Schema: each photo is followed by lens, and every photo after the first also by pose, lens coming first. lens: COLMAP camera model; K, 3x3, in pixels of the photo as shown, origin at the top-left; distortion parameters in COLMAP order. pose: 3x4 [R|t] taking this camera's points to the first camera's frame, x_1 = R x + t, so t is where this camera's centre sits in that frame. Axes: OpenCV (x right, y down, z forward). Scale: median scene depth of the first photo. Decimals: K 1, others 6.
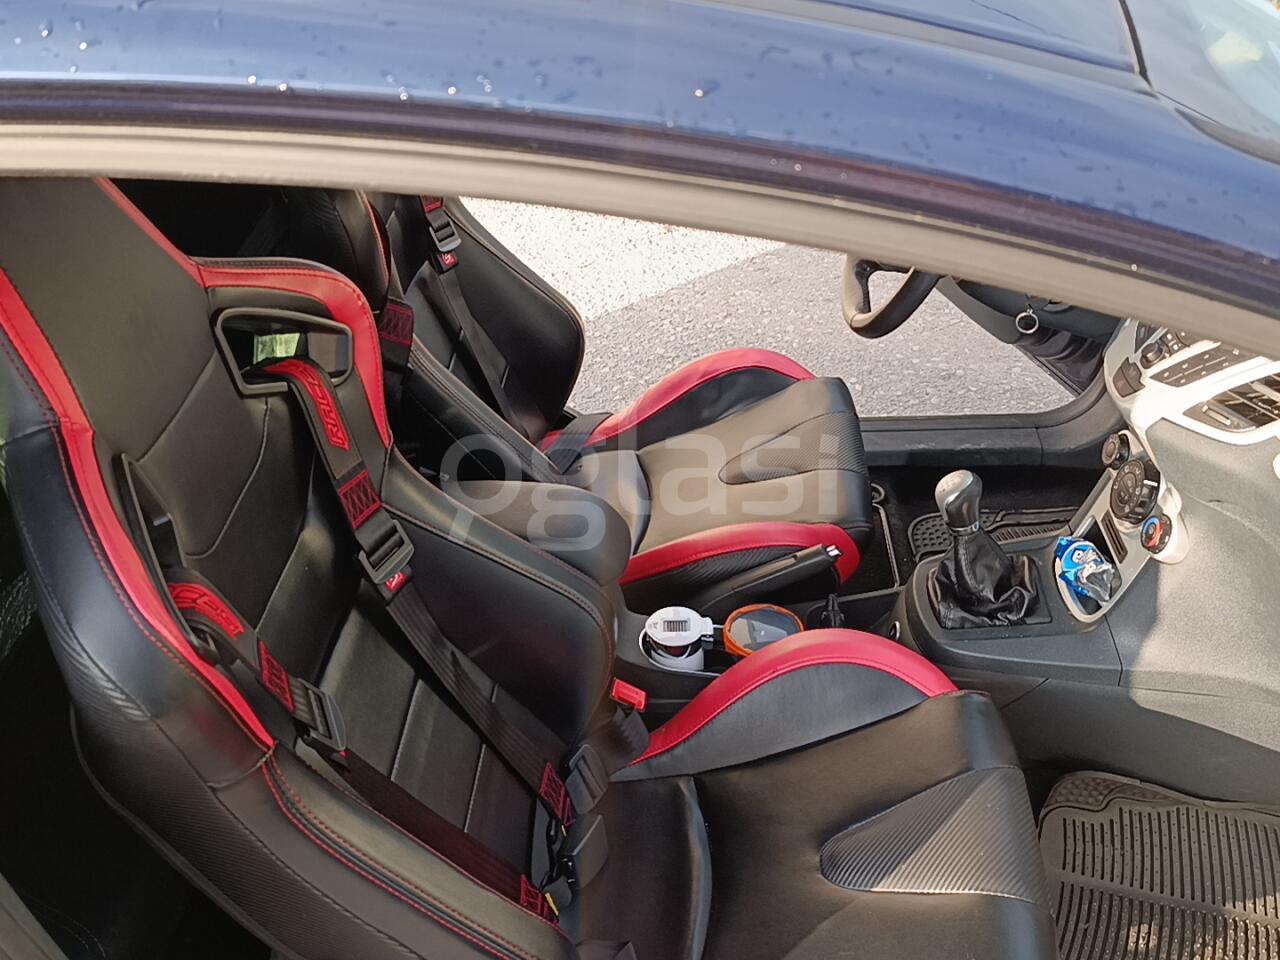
lens RADIAL K [[1151.0, 0, 640.0], [0, 1151.0, 480.0], [0, 0, 1]] dist [0.002769, -0.009567]
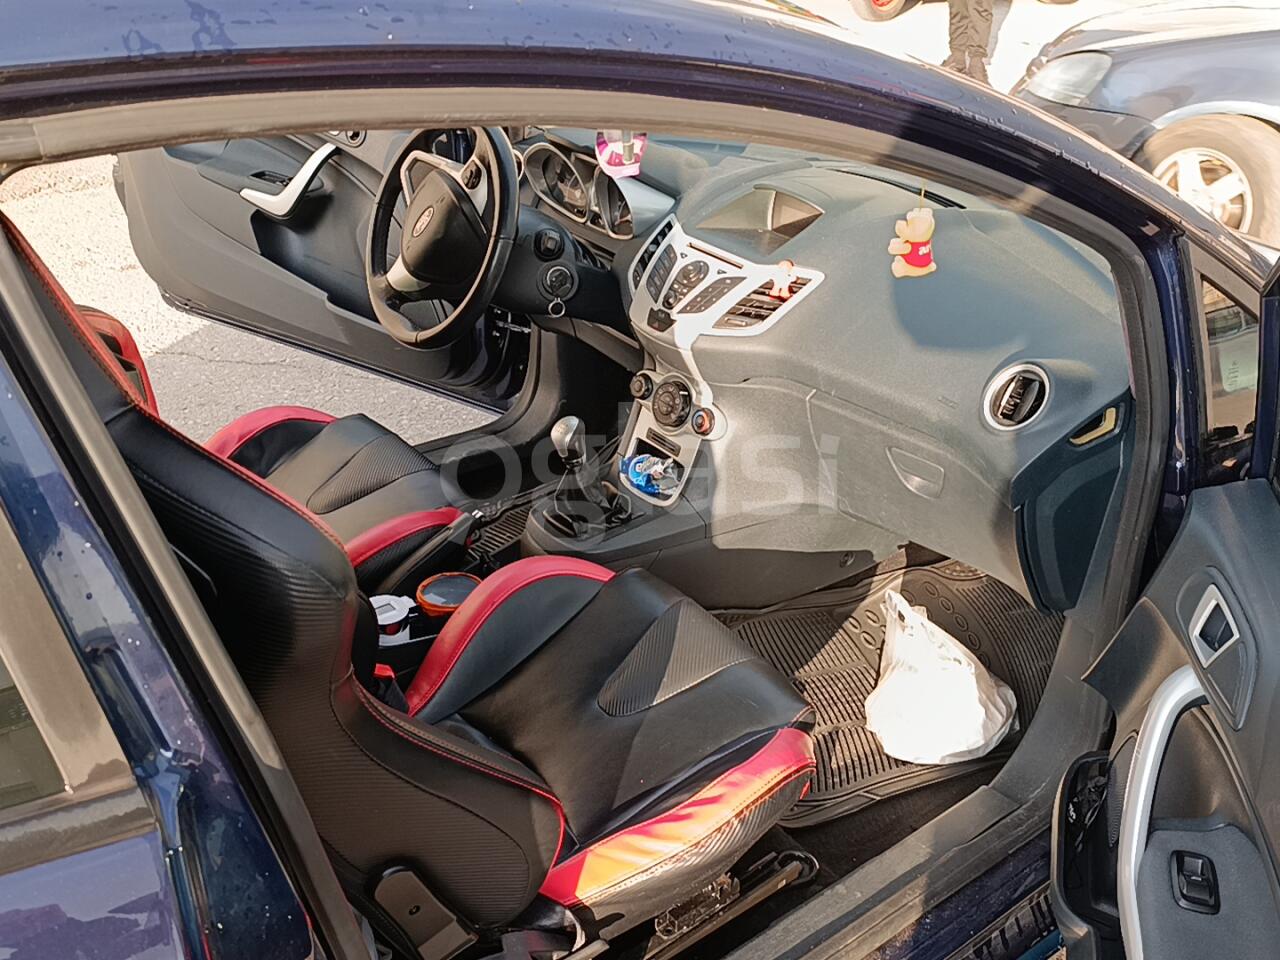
lens RADIAL K [[1151.0, 0, 640.0], [0, 1151.0, 480.0], [0, 0, 1]] dist [0.002769, -0.009567]
pose [[0.764832, -0.235604, 0.599602, -0.481257], [0.302407, 0.953113, -0.011230, 0.106172], [-0.568842, 0.189913, 0.800219, -0.089817]]
